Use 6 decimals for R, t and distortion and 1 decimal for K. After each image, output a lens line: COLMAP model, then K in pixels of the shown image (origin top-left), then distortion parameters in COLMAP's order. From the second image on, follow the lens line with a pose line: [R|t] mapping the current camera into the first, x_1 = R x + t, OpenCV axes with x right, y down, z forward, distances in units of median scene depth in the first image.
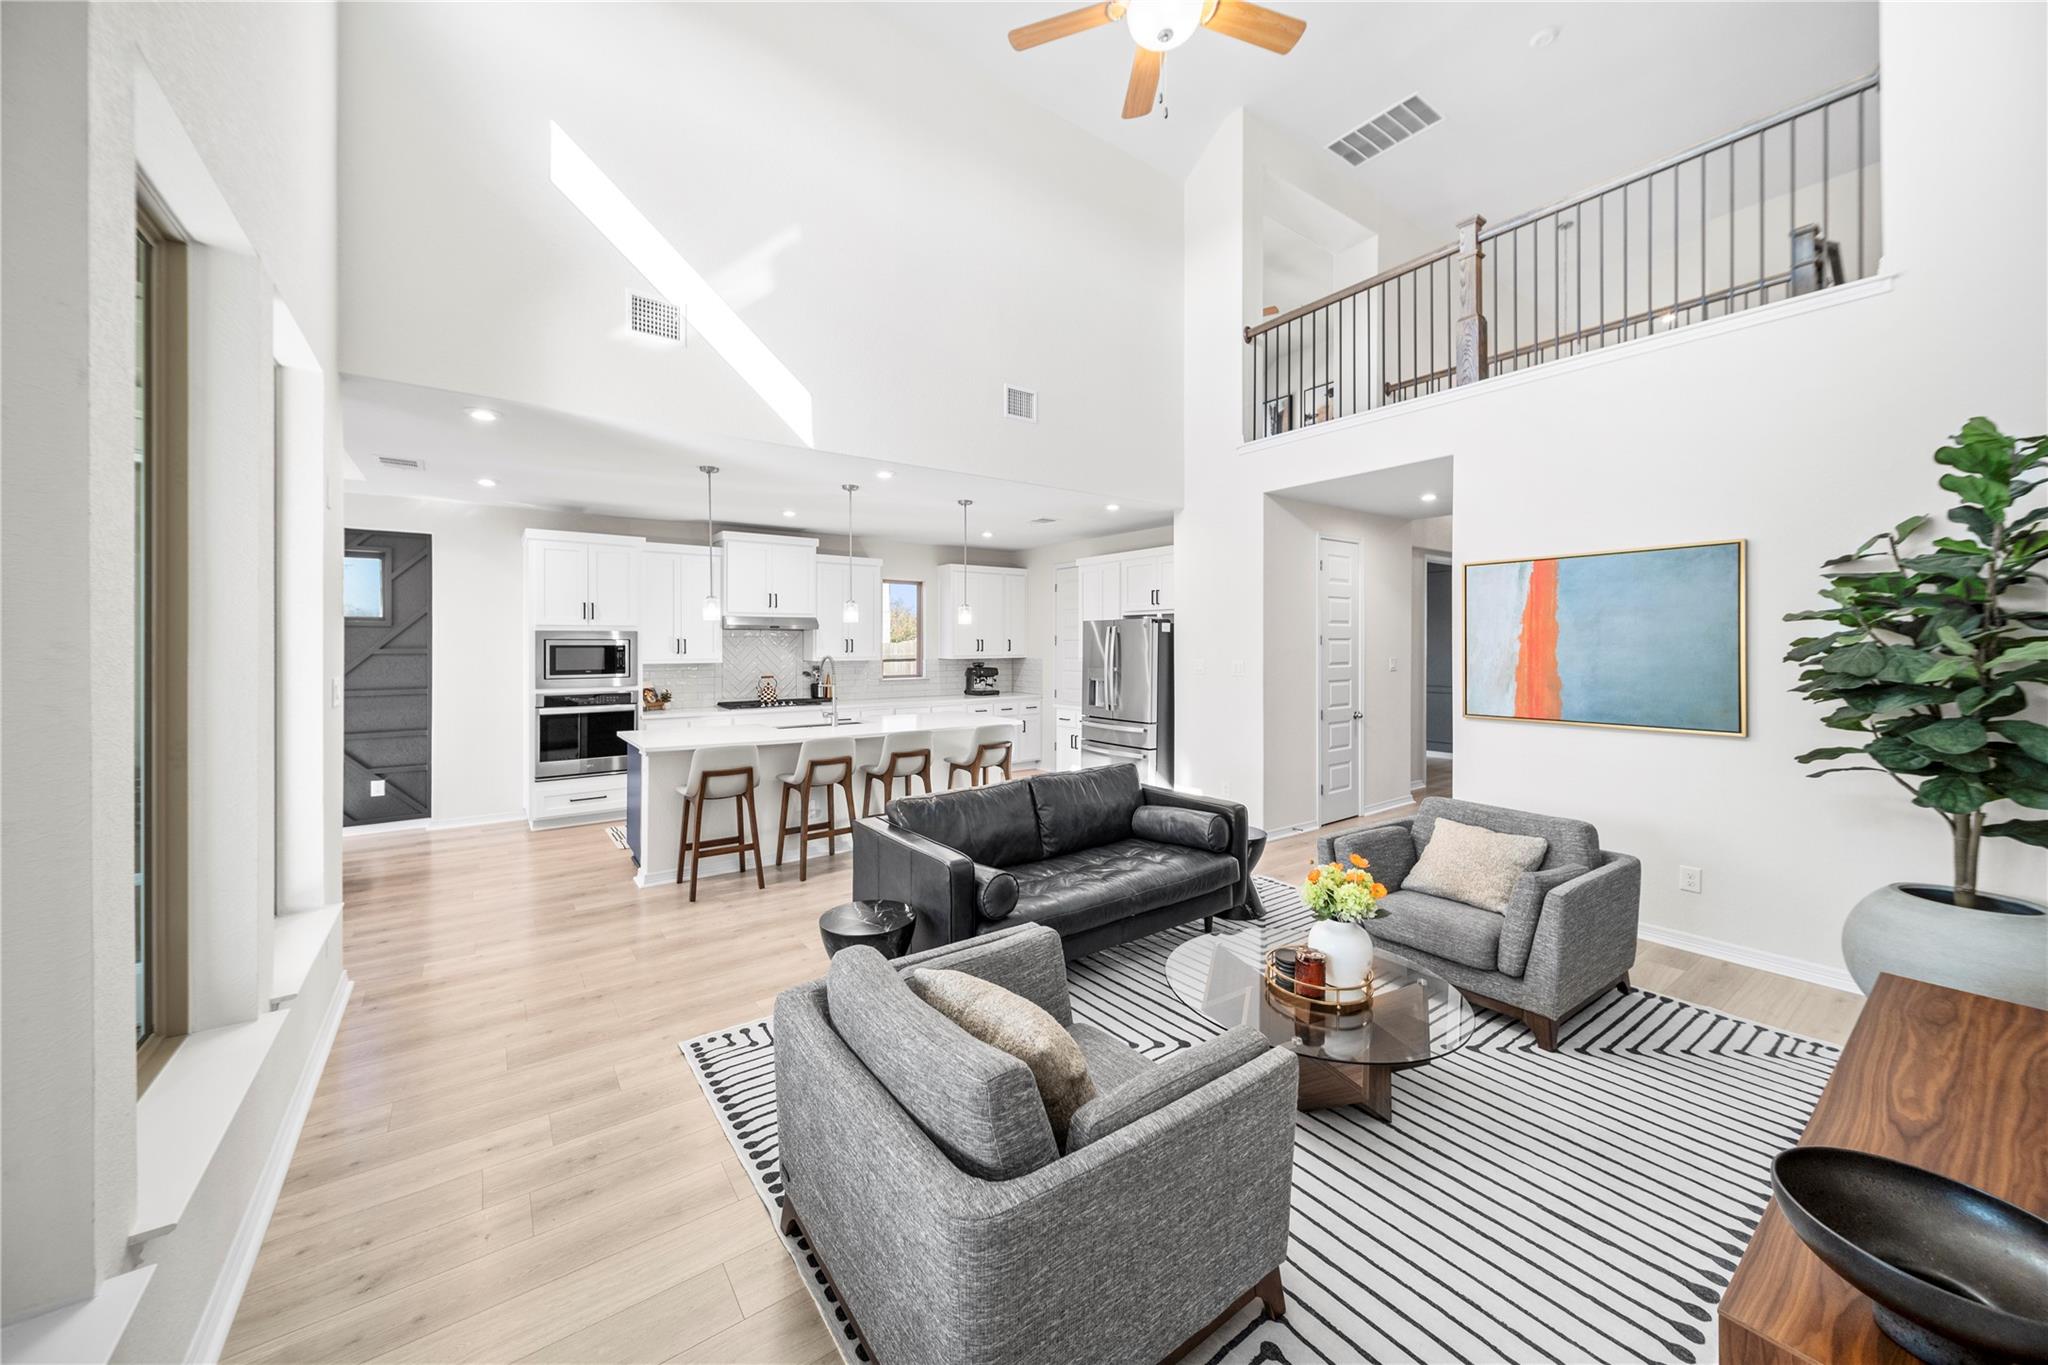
lens RADIAL K [[746.1, 0, 1011.0], [0, 746.1, 648.9], [0, 0, 1]] dist [0.001325, 0.000097]
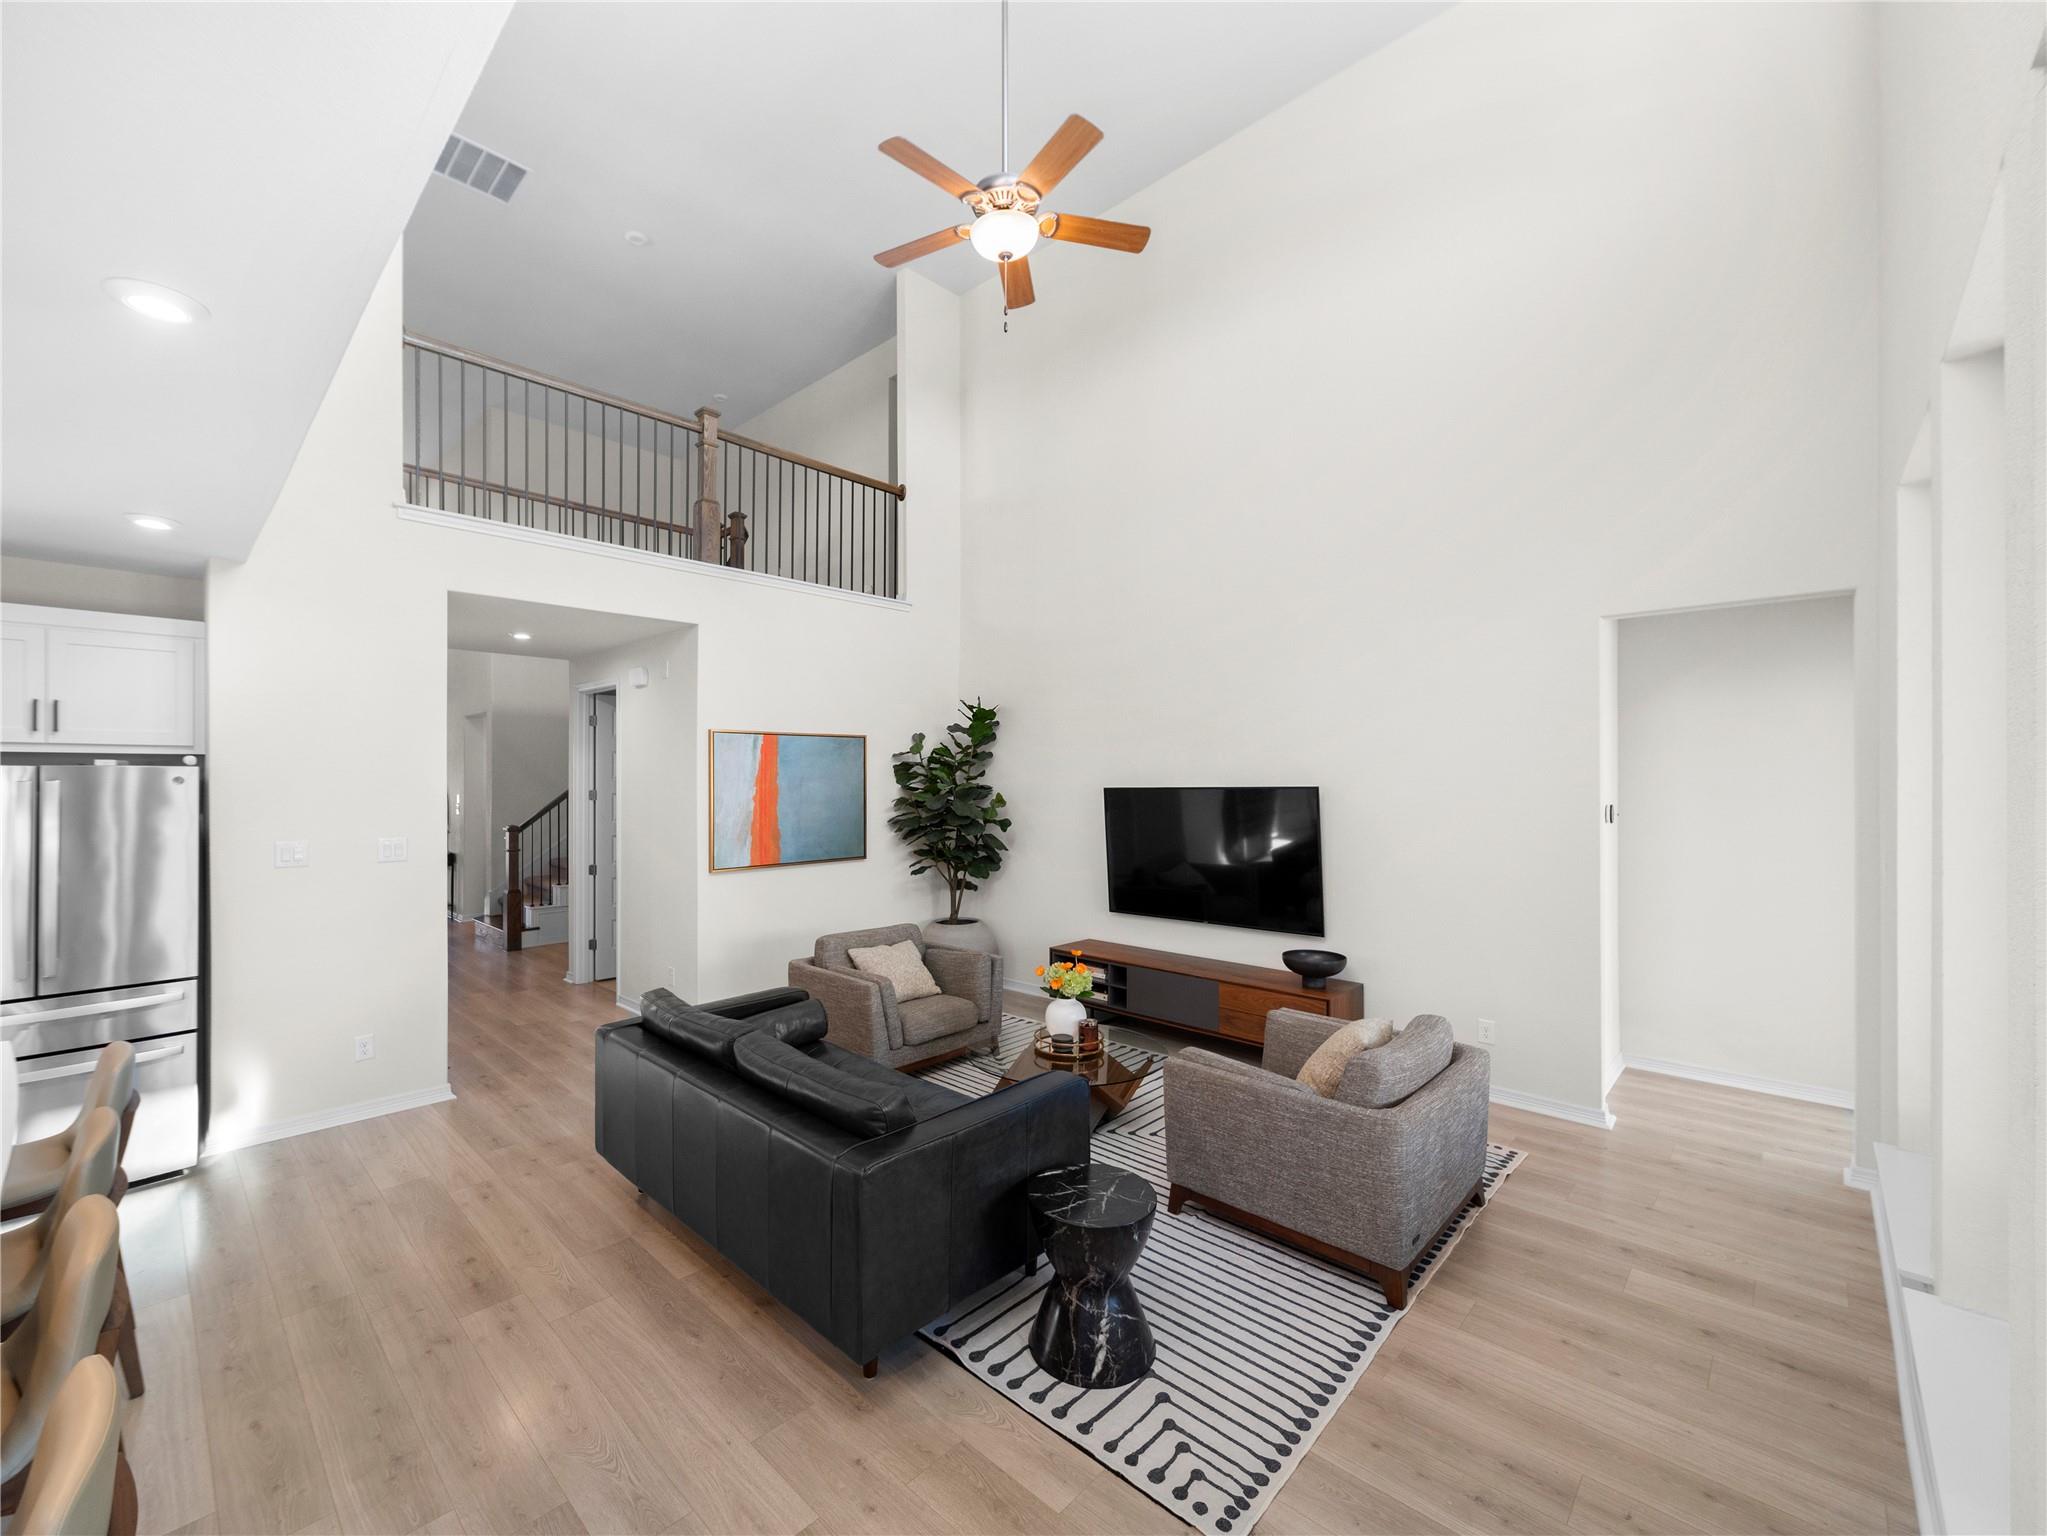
lens RADIAL K [[837.6, 0, 1007.8], [0, 837.6, 781.3], [0, 0, 1]] dist [-0.002734, -0.000183]
pose [[-0.190271, 0.000636, 0.981731, -0.605387], [0.011033, 0.999938, 0.001490, -0.034087], [-0.981670, 0.011115, -0.190266, 0.750515]]
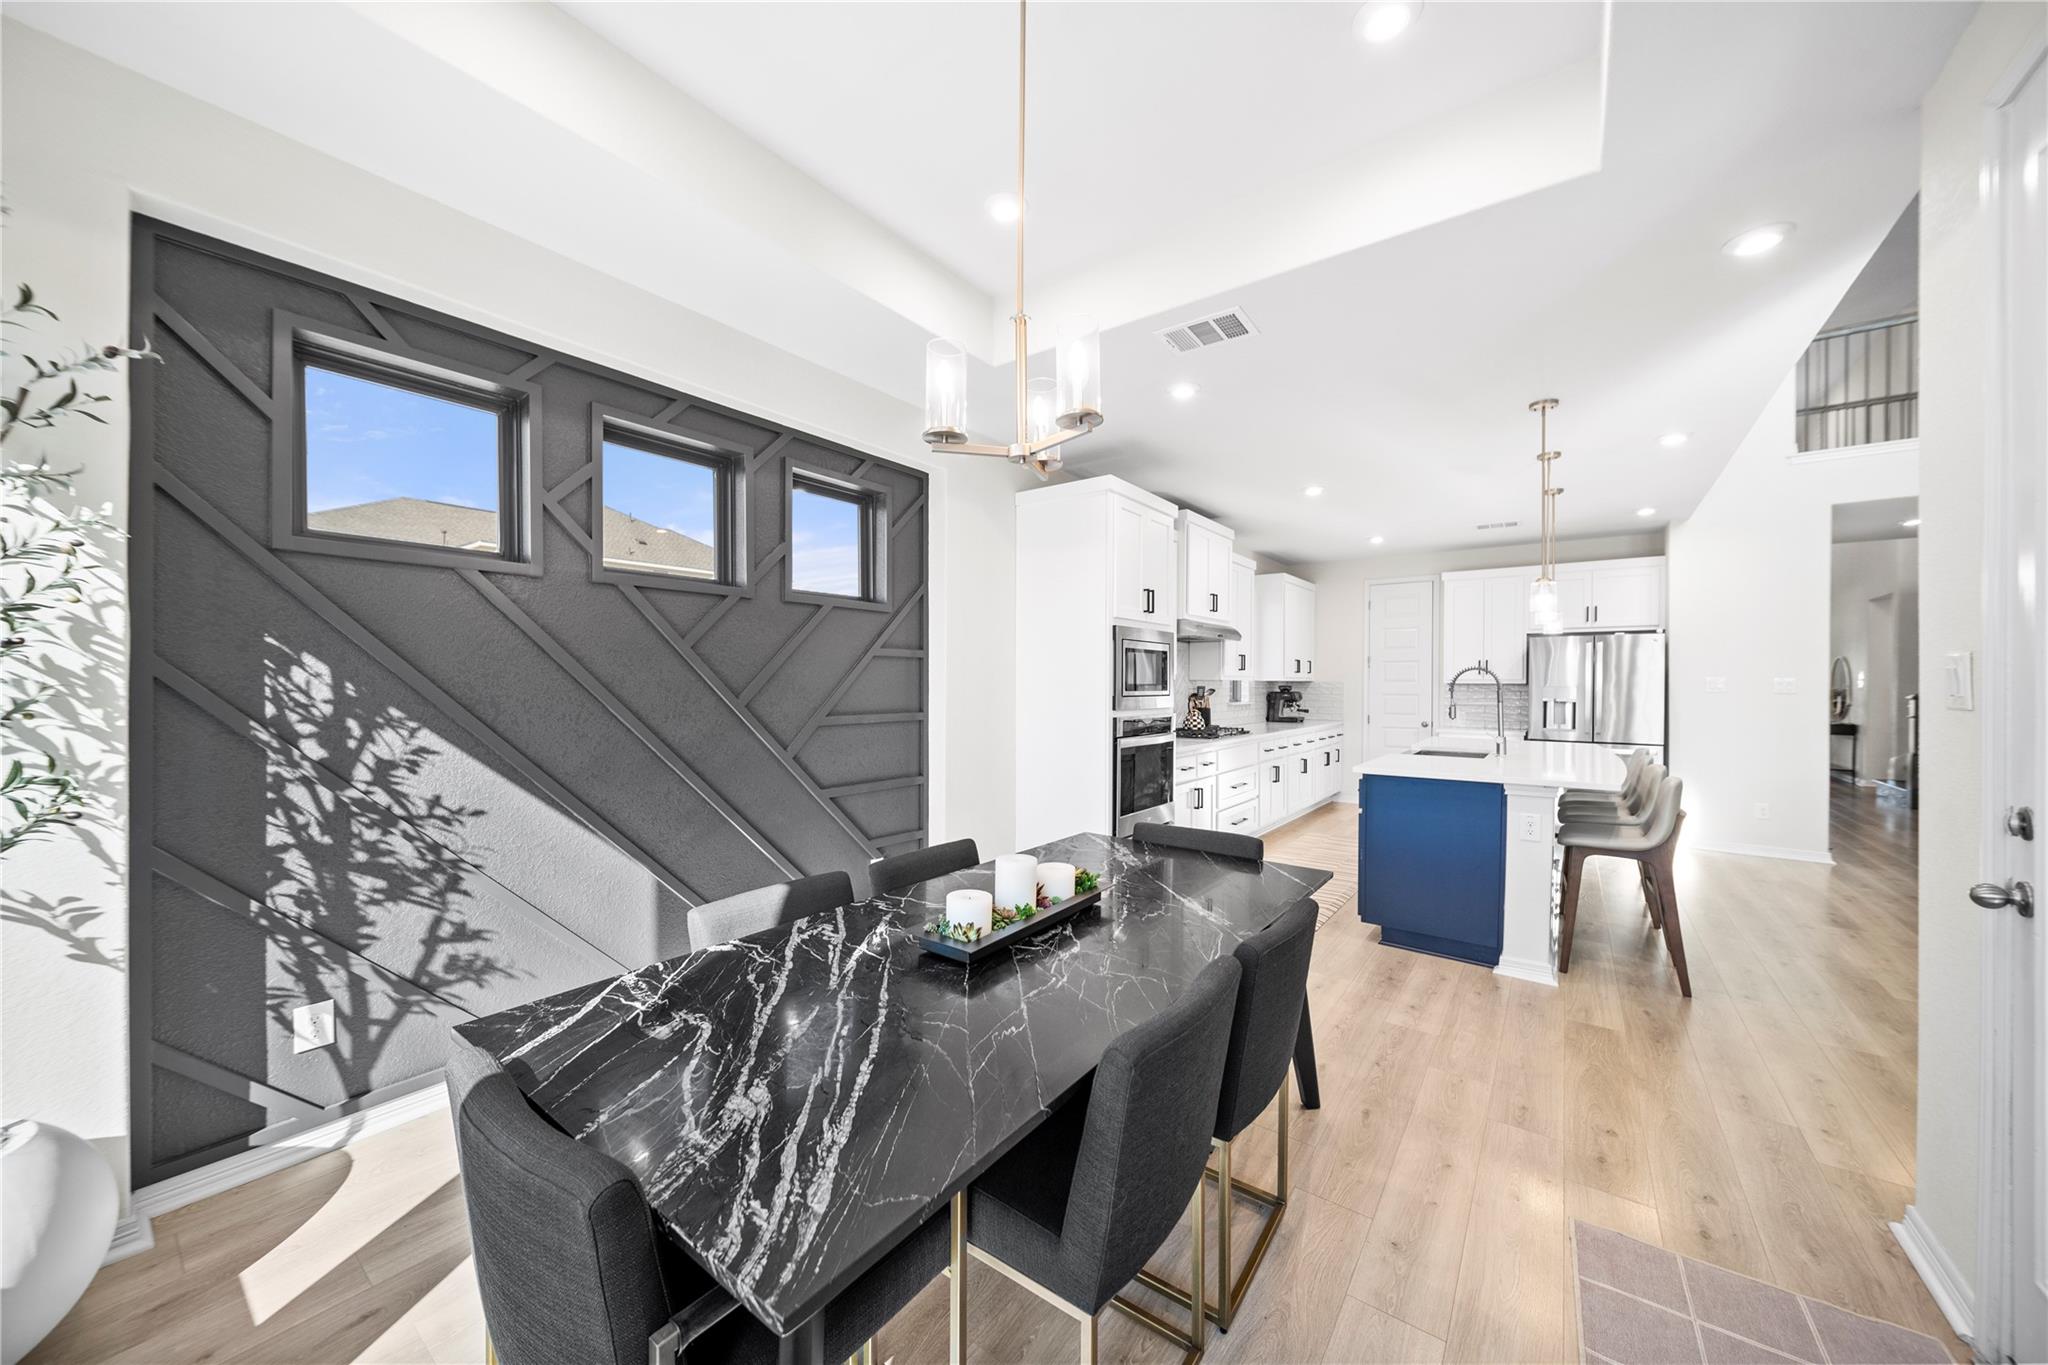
lens RADIAL K [[739.5, 0, 1024.0], [0, 739.5, 682.5], [0, 0, 1]] dist [0.000893, 0.000051]
pose [[0.949922, 0.004794, 0.312449, -1.144677], [-0.002306, 0.999963, -0.008332, 0.041071], [-0.312477, 0.007194, 0.949898, 0.474496]]
